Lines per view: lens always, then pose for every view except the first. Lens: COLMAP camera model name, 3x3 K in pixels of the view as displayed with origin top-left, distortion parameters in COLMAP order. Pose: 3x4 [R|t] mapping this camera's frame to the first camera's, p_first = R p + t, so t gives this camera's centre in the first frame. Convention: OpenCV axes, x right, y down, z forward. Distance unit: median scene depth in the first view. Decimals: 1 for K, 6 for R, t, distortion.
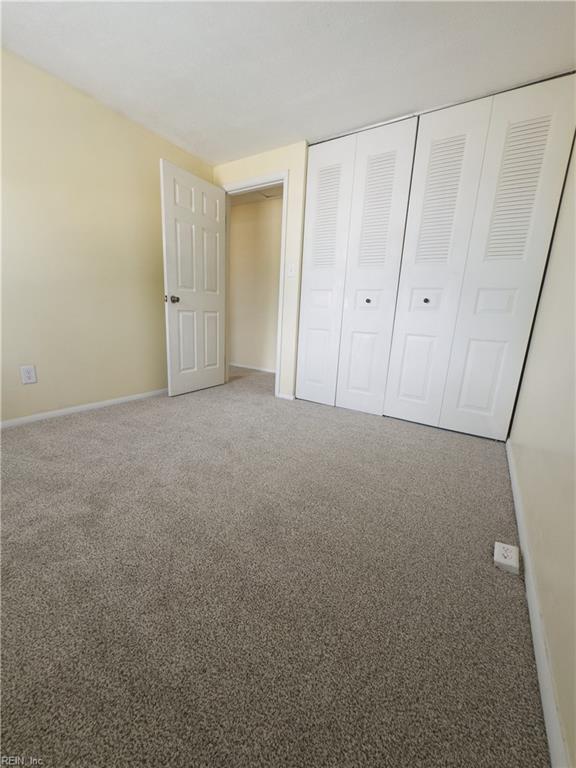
lens RADIAL K [[307.4, 0, 288.0], [0, 307.4, 384.0], [0, 0, 1]] dist [-0.005585, 0.000798]
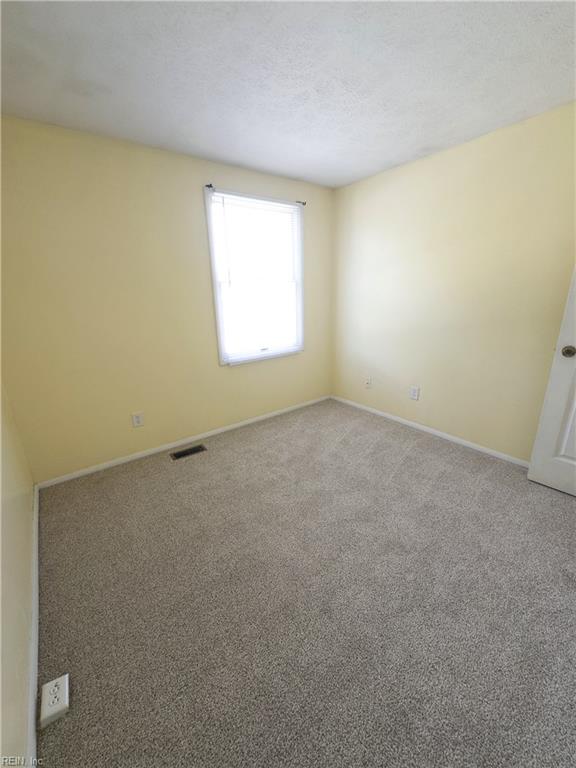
lens RADIAL K [[307.4, 0, 288.0], [0, 307.4, 384.0], [0, 0, 1]] dist [-0.005585, 0.000798]
pose [[-0.336864, 0.238394, -0.910874, 0.433150], [-0.201512, 0.926746, 0.317072, -0.295245], [0.919737, 0.290362, -0.264148, 0.638724]]
